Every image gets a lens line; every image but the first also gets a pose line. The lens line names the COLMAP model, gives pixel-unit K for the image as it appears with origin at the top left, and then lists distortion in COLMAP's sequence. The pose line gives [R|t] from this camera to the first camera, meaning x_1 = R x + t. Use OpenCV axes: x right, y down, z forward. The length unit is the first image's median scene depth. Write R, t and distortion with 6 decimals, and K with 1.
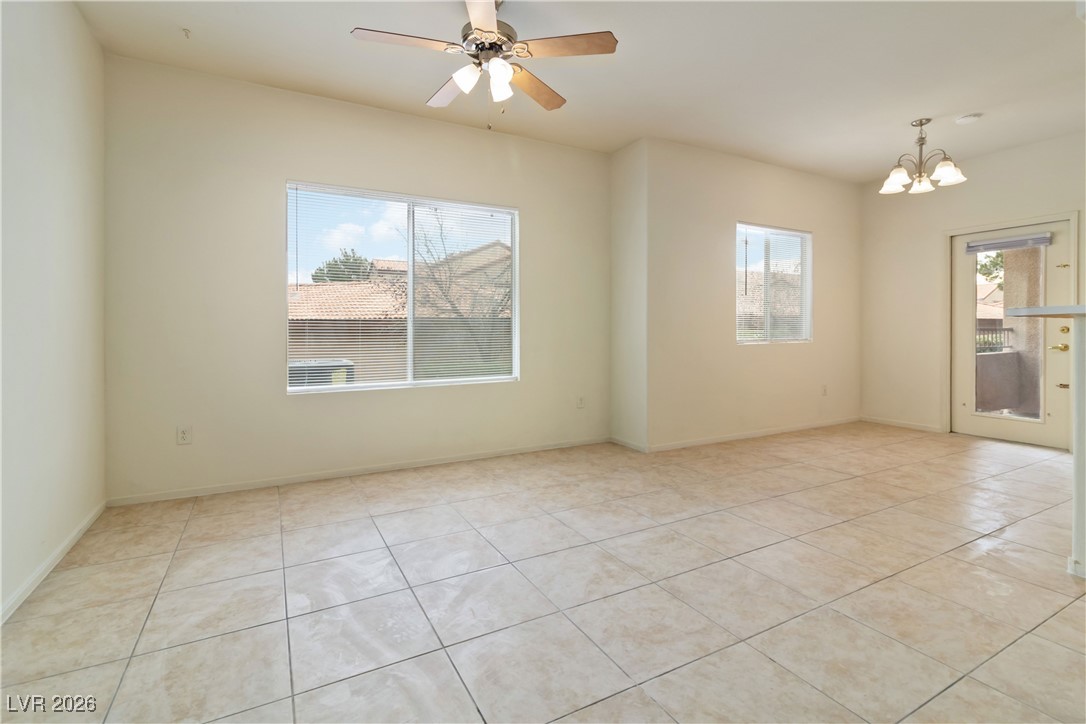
lens RADIAL K [[508.6, 0, 543.2], [0, 508.6, 328.2], [0, 0, 1]] dist [0.000592, 0.000215]
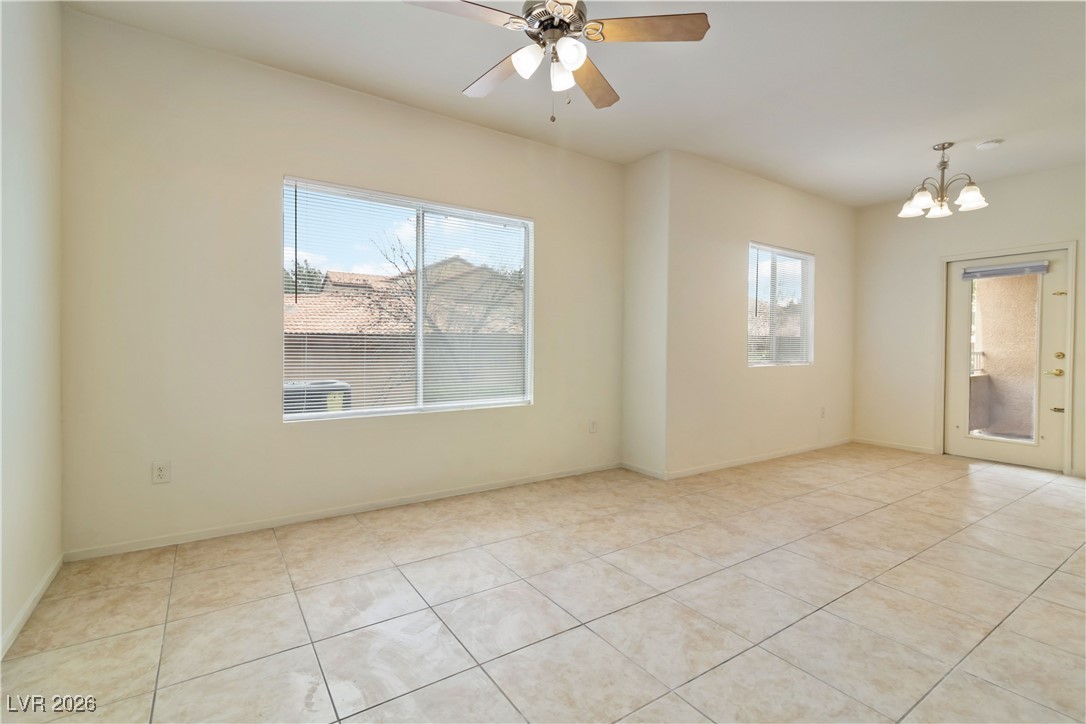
lens RADIAL K [[498.9, 0, 541.6], [0, 498.9, 349.1], [0, 0, 1]] dist [0.000500, 0.000110]
pose [[0.995592, 0.010817, 0.093163, -0.150711], [-0.011717, 0.999890, 0.009120, -0.008790], [-0.093054, -0.010172, 0.995609, 0.115376]]
